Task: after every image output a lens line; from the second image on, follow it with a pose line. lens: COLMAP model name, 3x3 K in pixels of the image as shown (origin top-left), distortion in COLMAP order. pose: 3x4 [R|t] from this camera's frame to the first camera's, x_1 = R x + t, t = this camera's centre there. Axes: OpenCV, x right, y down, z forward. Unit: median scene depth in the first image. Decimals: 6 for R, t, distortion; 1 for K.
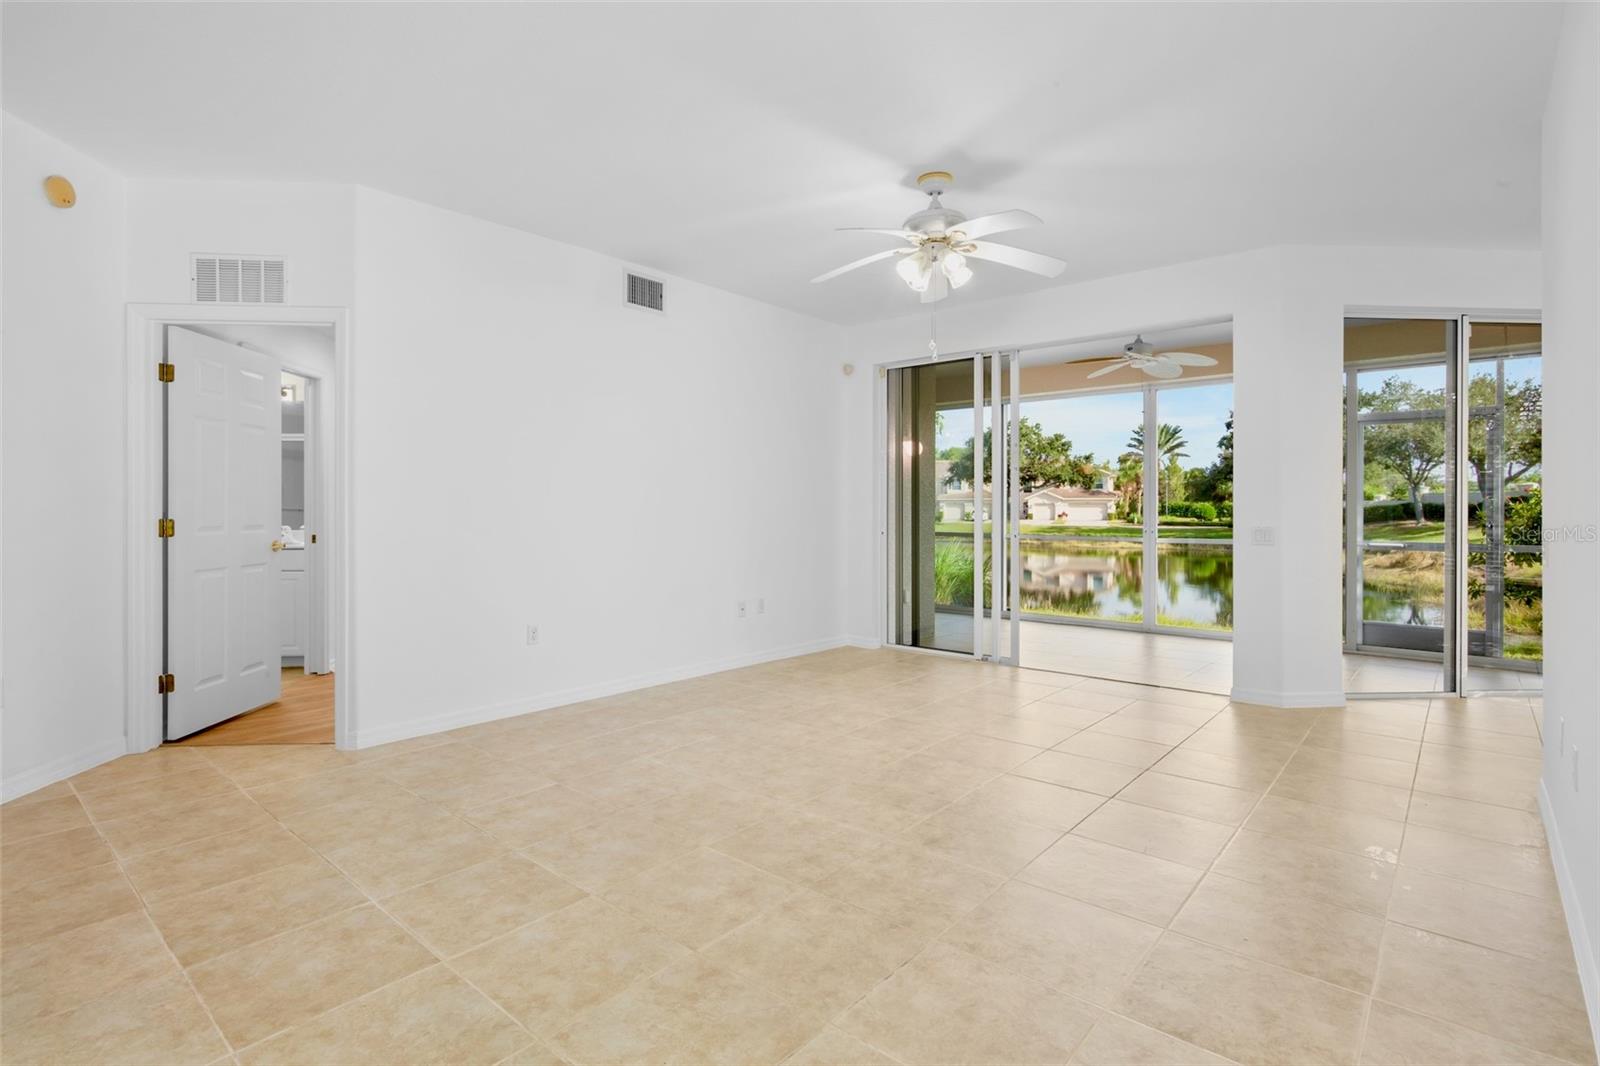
lens RADIAL K [[780.1, 0, 792.6], [0, 780.1, 516.5], [0, 0, 1]] dist [0.002482, -0.000948]
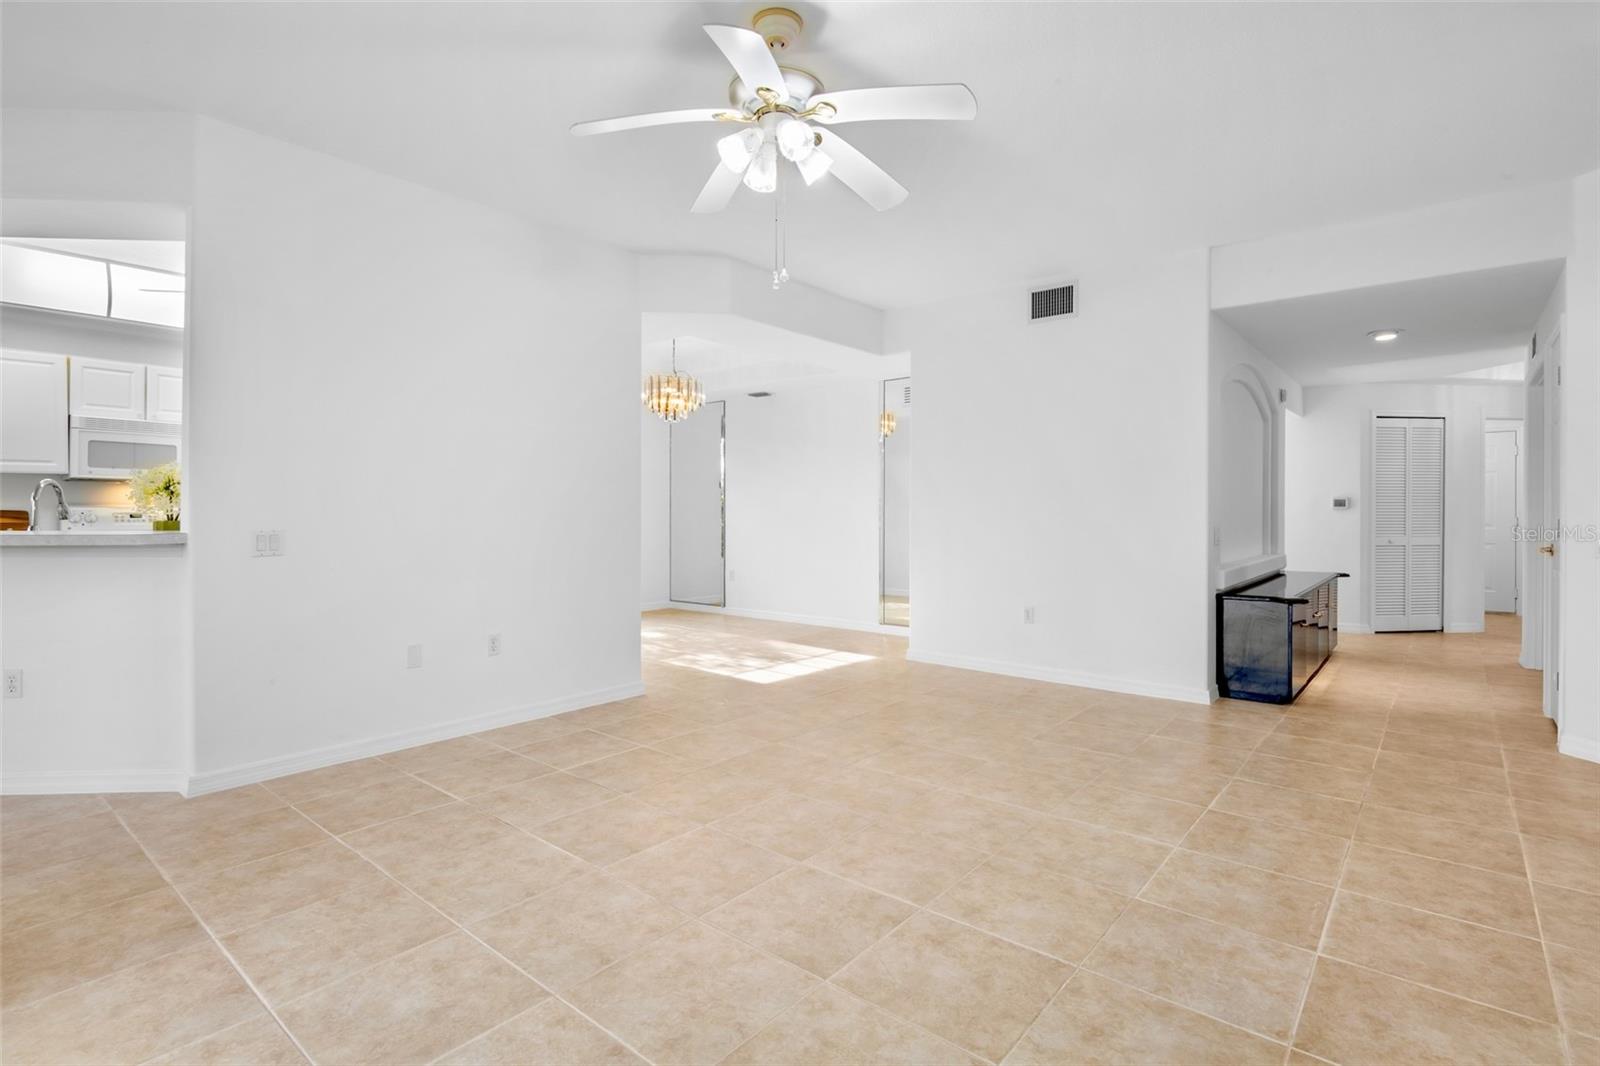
lens RADIAL K [[780.1, 0, 798.2], [0, 780.1, 521.3], [0, 0, 1]] dist [0.002482, -0.000948]
pose [[-0.999809, -0.002999, -0.019316, 0.163748], [-0.003404, 0.999774, 0.020961, -0.009264], [0.019249, 0.021023, -0.999594, 1.564989]]
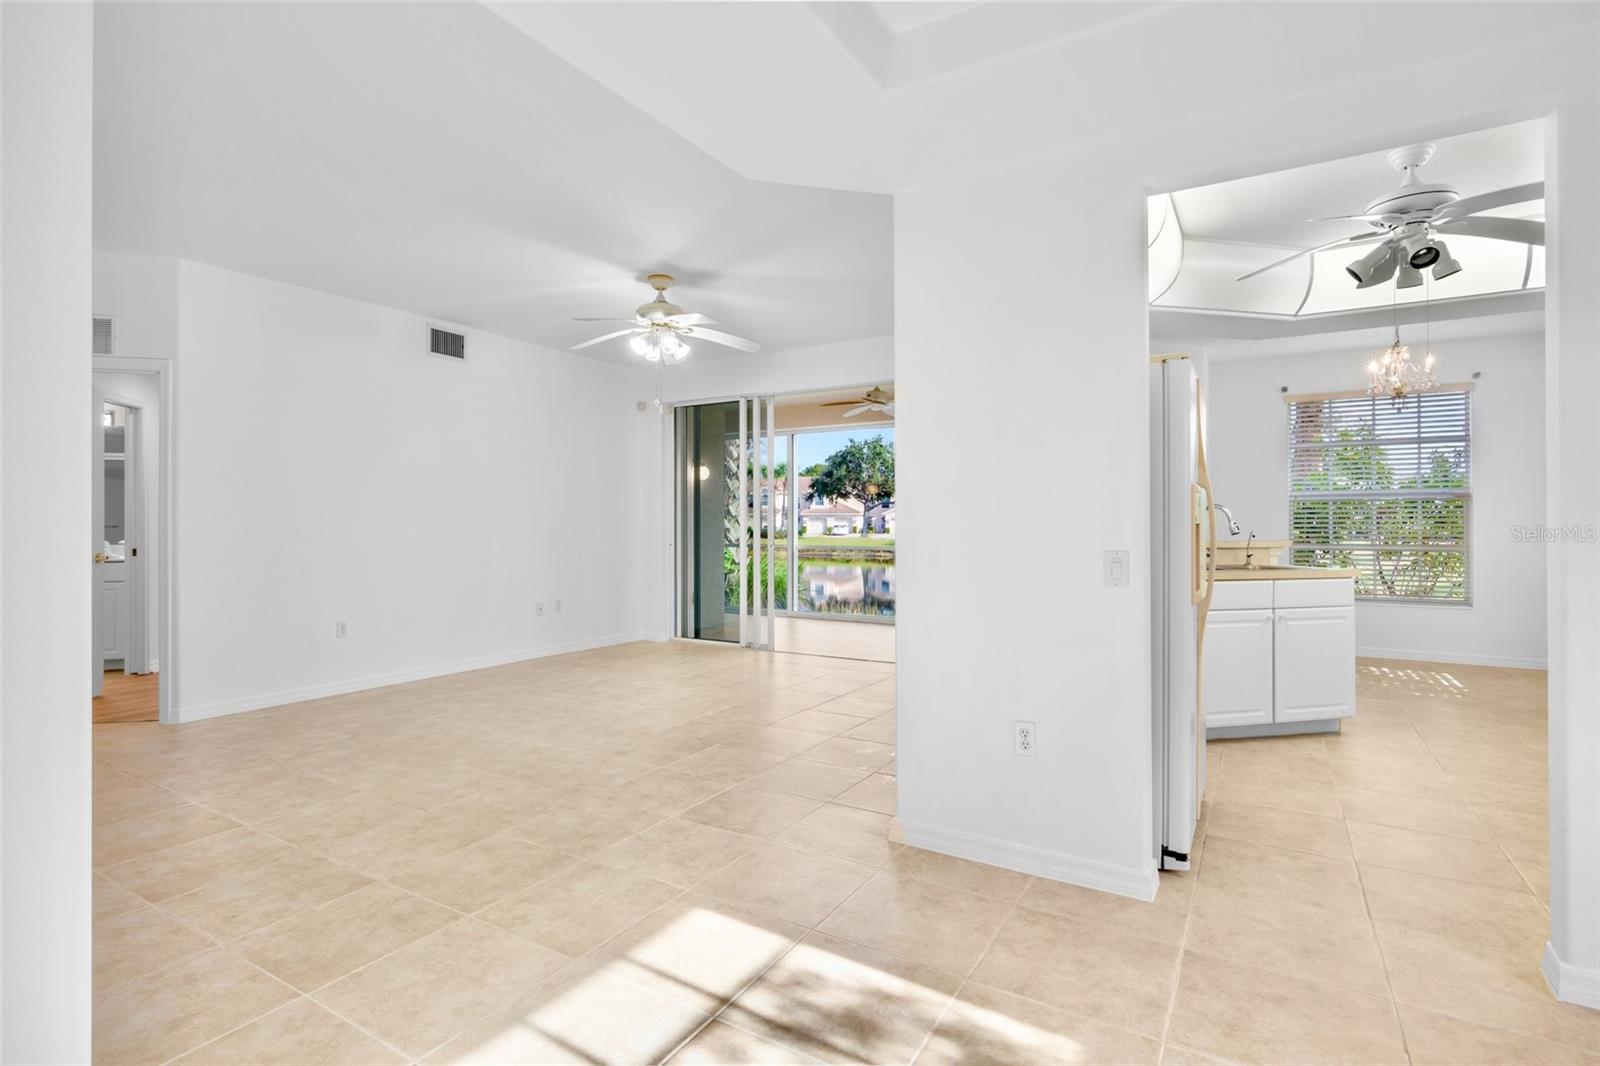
lens RADIAL K [[780.1, 0, 796.7], [0, 780.1, 526.9], [0, 0, 1]] dist [0.002482, -0.000948]
pose [[0.986540, -0.002912, 0.163492, 0.179481], [0.003860, 0.999978, -0.005479, 0.002669], [-0.163473, 0.006037, 0.986529, -0.334460]]
